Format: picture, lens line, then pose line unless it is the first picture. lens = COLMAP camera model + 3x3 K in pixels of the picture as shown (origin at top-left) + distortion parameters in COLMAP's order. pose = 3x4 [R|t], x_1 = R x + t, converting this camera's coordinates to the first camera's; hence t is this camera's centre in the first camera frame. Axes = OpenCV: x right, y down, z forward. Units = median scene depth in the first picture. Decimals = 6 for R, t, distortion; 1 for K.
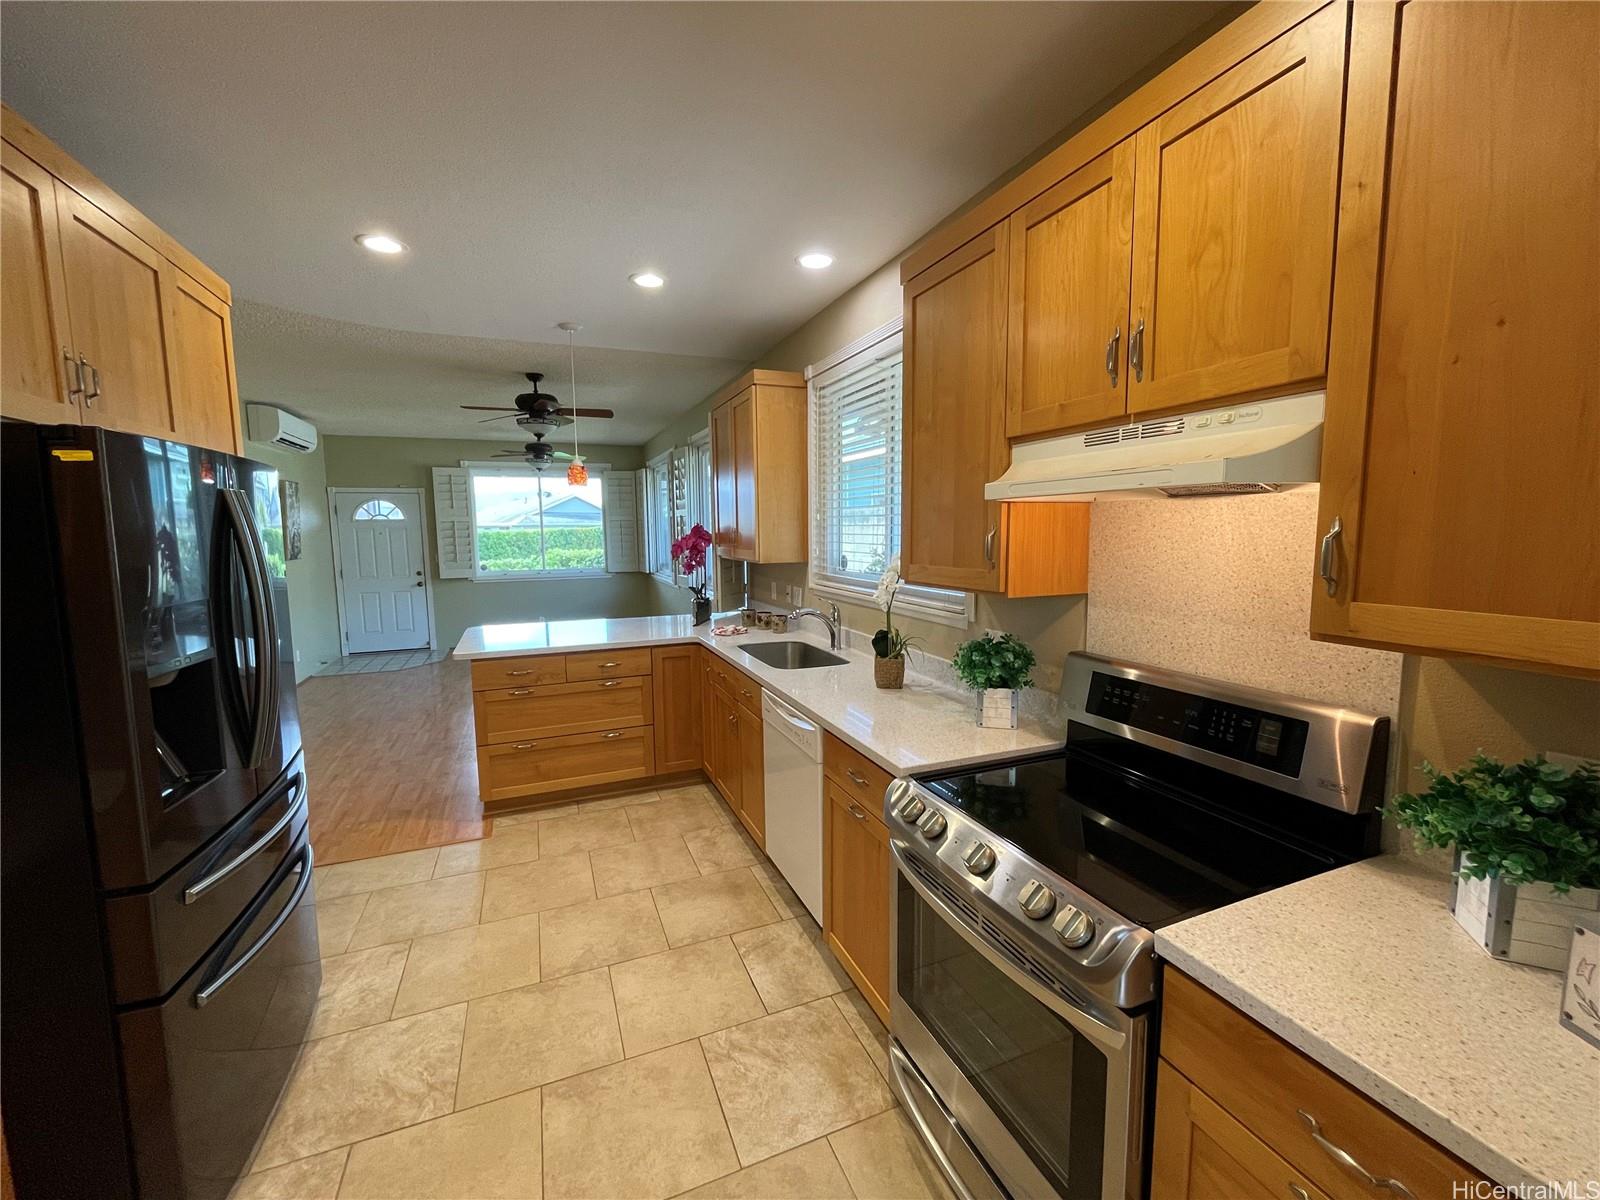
lens RADIAL K [[645.3, 0, 800.0], [0, 645.3, 600.0], [0, 0, 1]] dist [-0.000177, 0.000000]
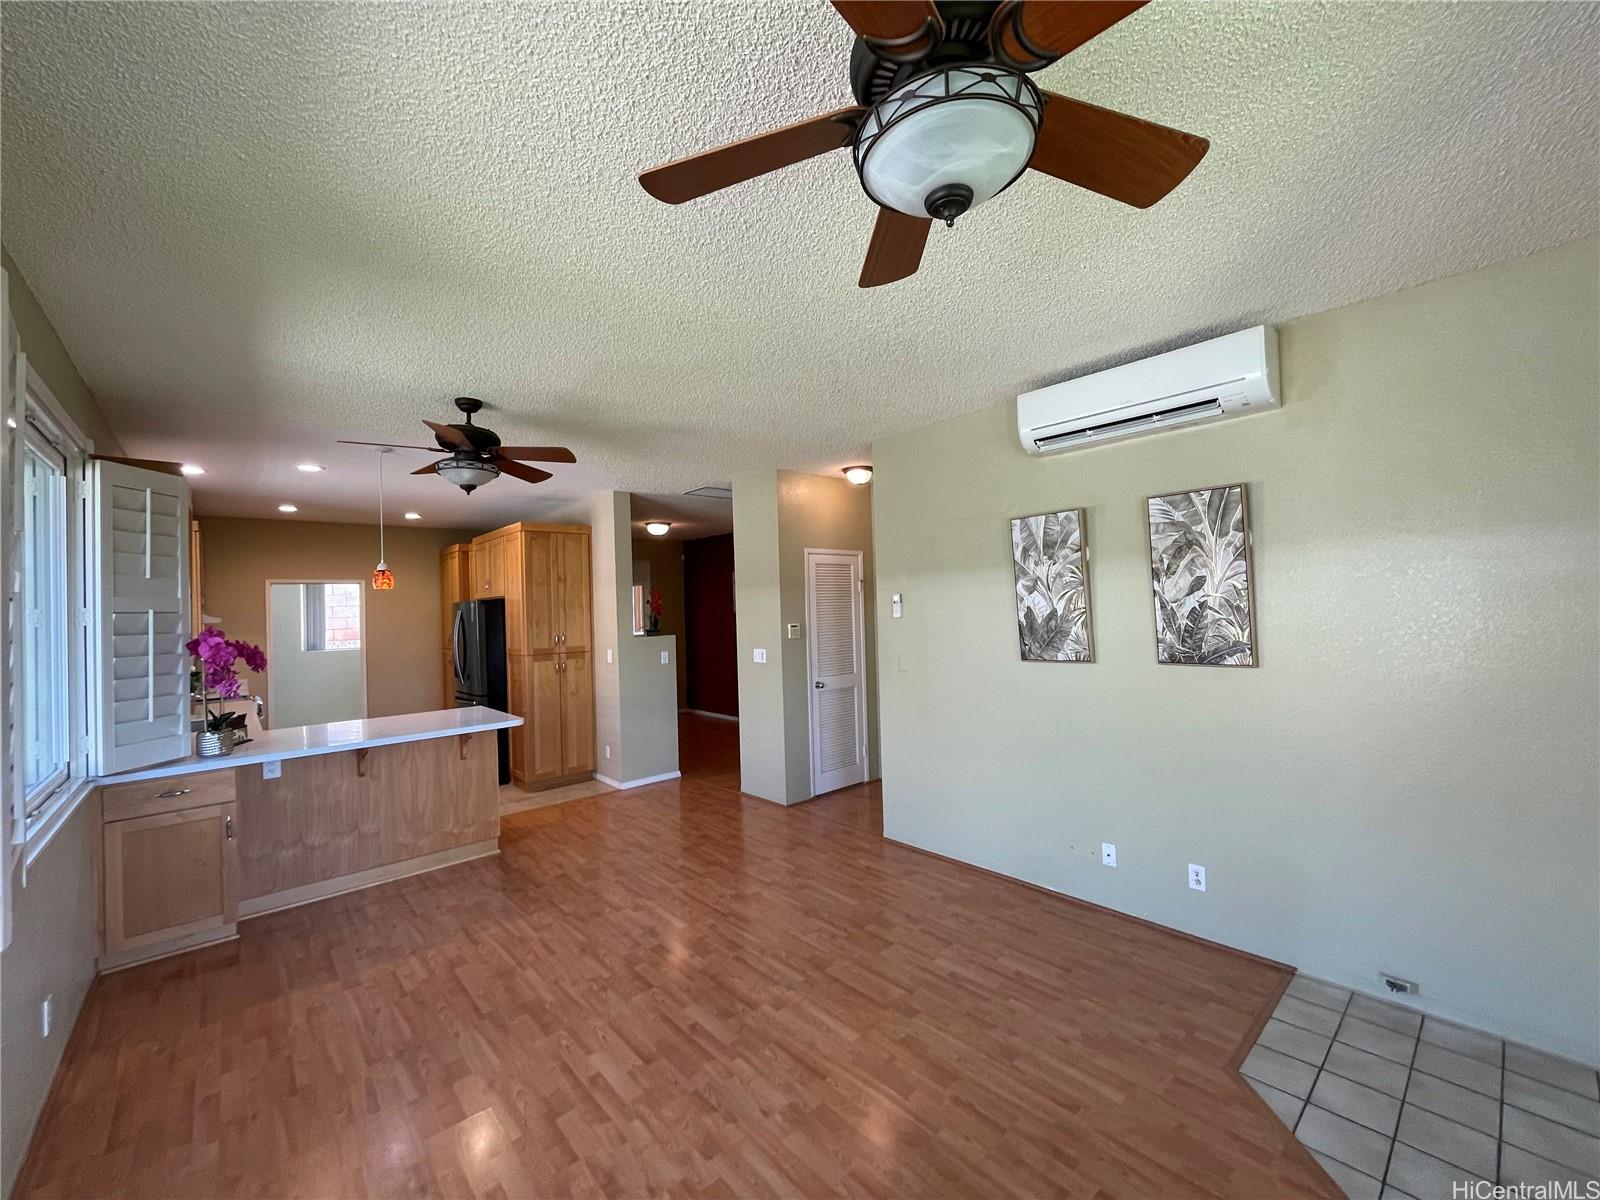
lens RADIAL K [[645.3, 0, 800.0], [0, 645.3, 600.0], [0, 0, 1]] dist [-0.000177, 0.000000]
pose [[-0.943425, 0.036090, -0.329617, -0.562323], [0.004974, 0.995488, 0.094760, -0.224347], [0.331550, 0.087760, -0.939347, 1.964686]]
